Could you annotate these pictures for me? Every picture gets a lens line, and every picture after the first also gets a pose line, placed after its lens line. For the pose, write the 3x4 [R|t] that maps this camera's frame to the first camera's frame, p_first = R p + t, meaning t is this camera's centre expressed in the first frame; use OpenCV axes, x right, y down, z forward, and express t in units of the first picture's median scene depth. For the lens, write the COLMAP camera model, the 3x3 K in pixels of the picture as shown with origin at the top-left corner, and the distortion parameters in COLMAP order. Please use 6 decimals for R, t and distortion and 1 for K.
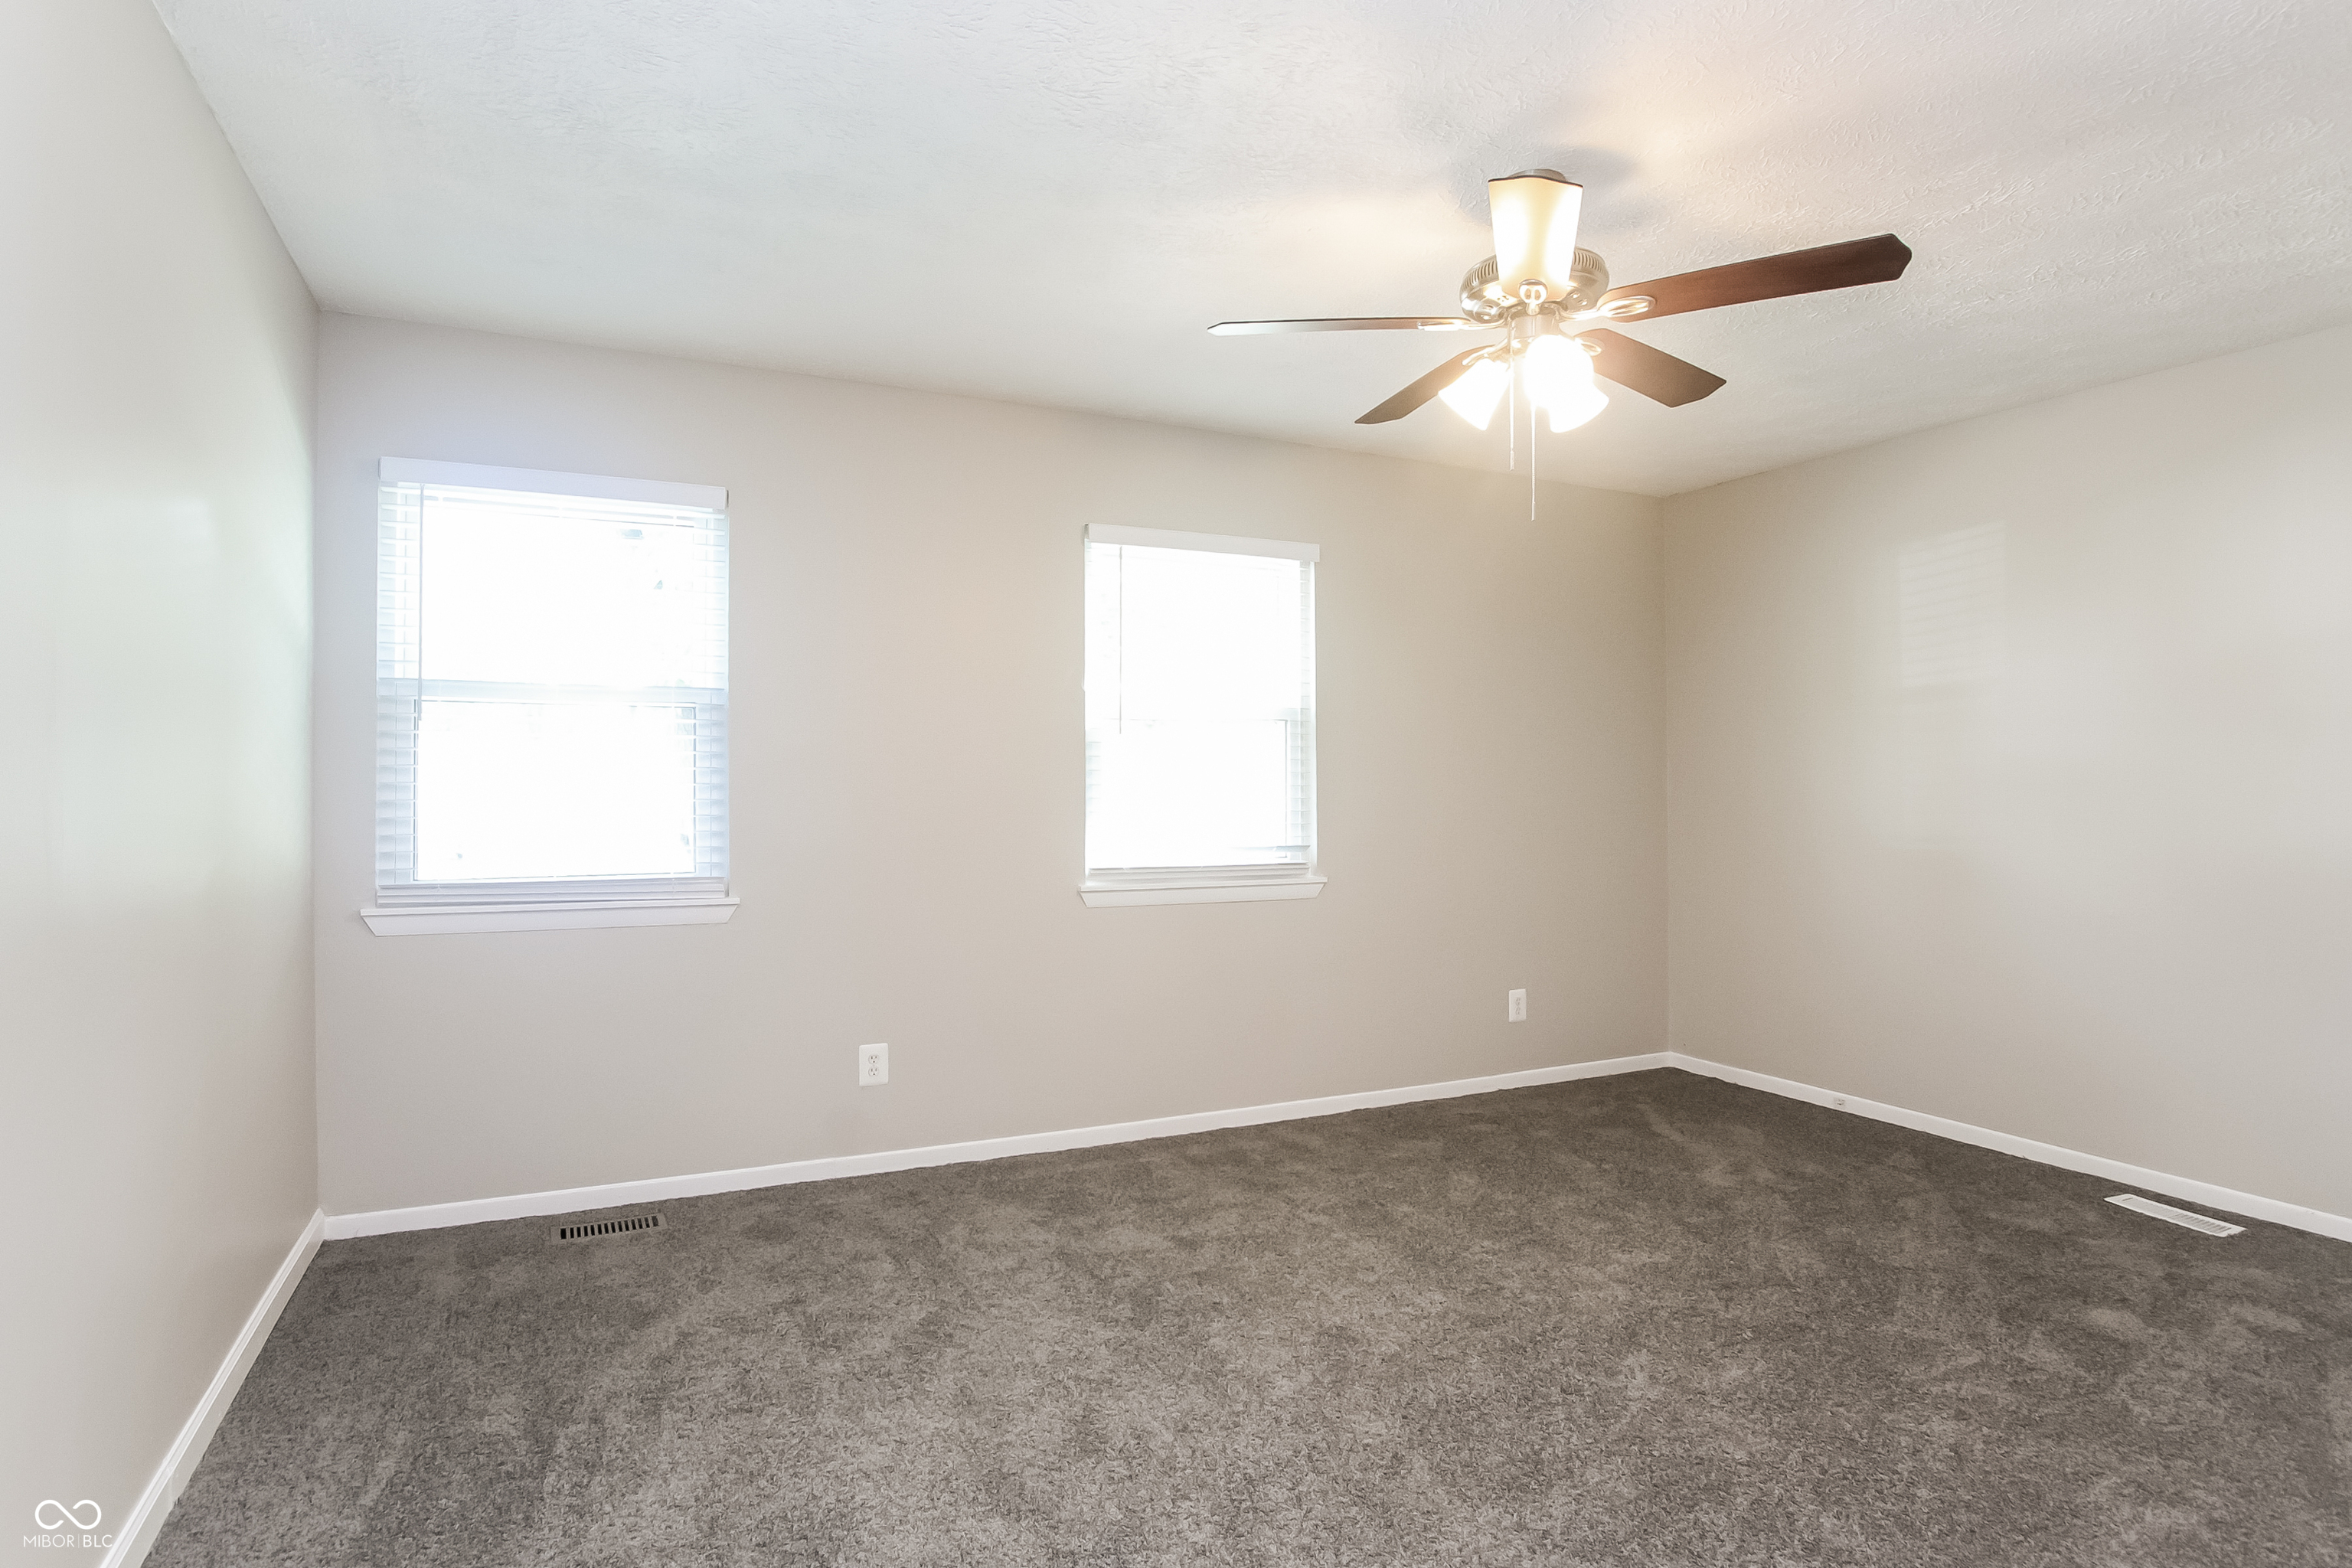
lens RADIAL K [[1122.5, 0, 1169.8], [0, 1122.5, 786.6], [0, 0, 1]] dist [0.010131, -0.000427]
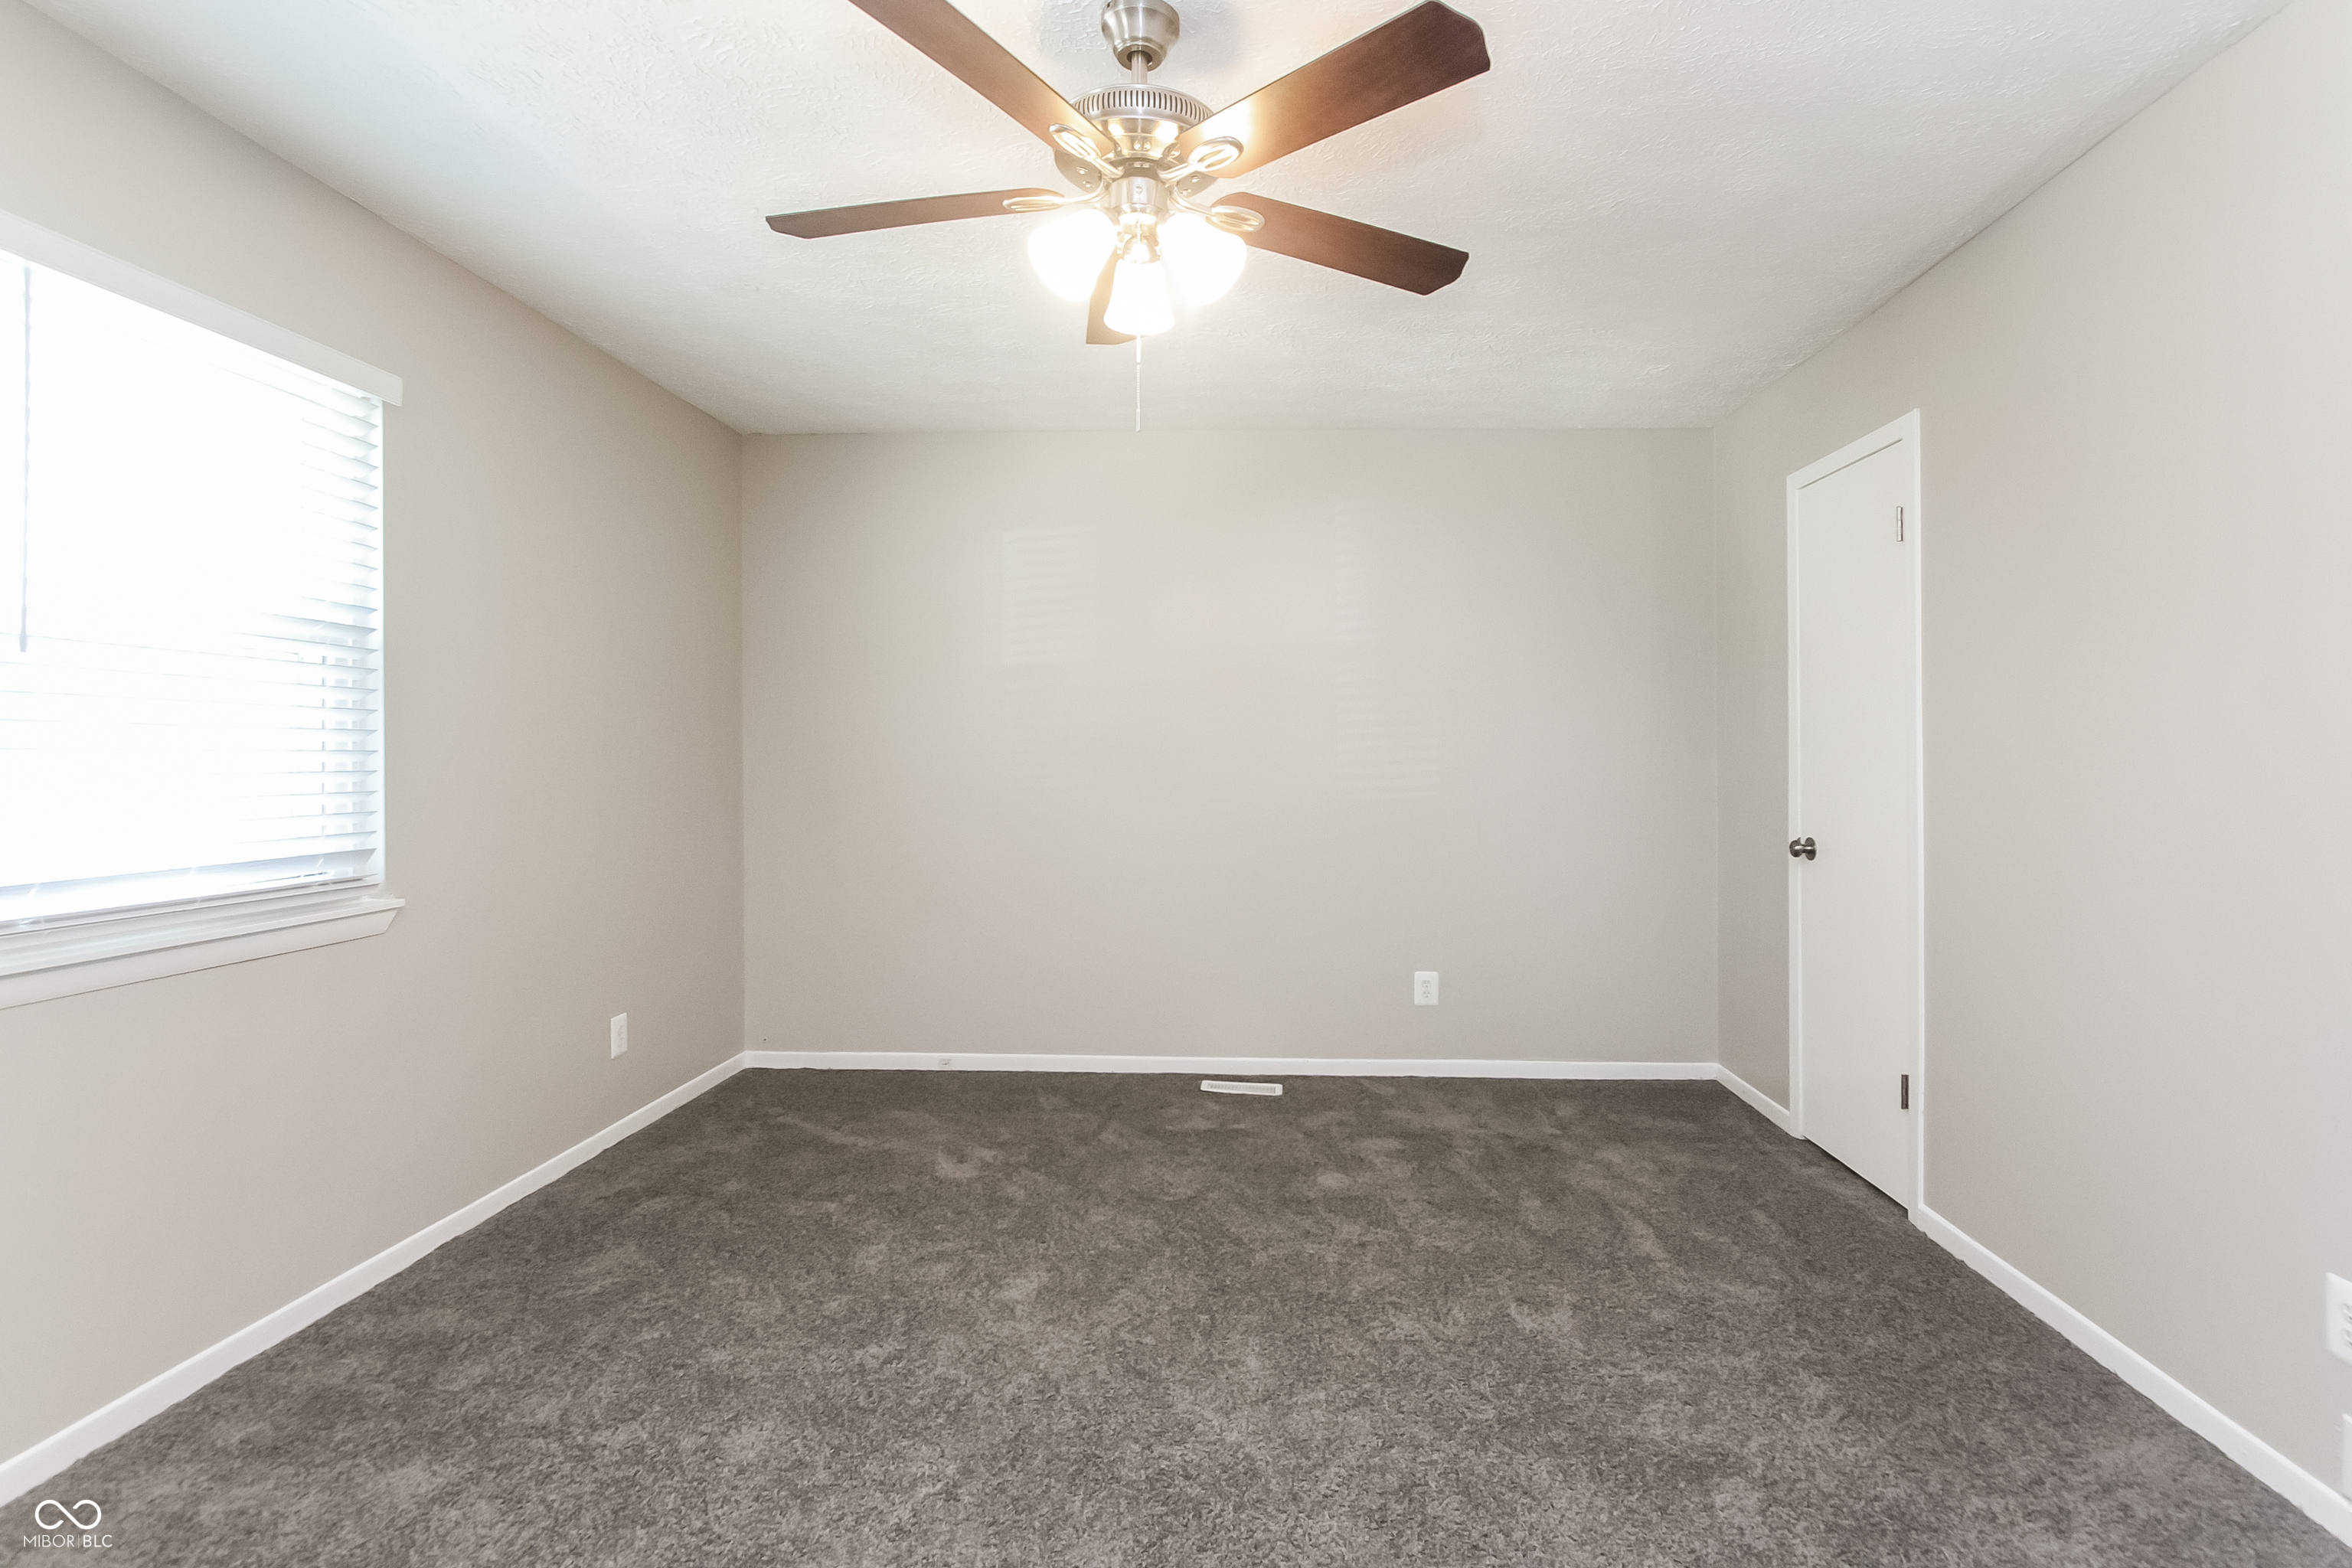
lens RADIAL K [[1122.5, 0, 1223.5], [0, 1122.5, 751.2], [0, 0, 1]] dist [0.010131, -0.000427]
pose [[0.498454, 0.007746, 0.866882, -0.229582], [-0.006591, 0.999965, -0.005145, -0.002873], [-0.866891, -0.003150, 0.498487, 0.342540]]
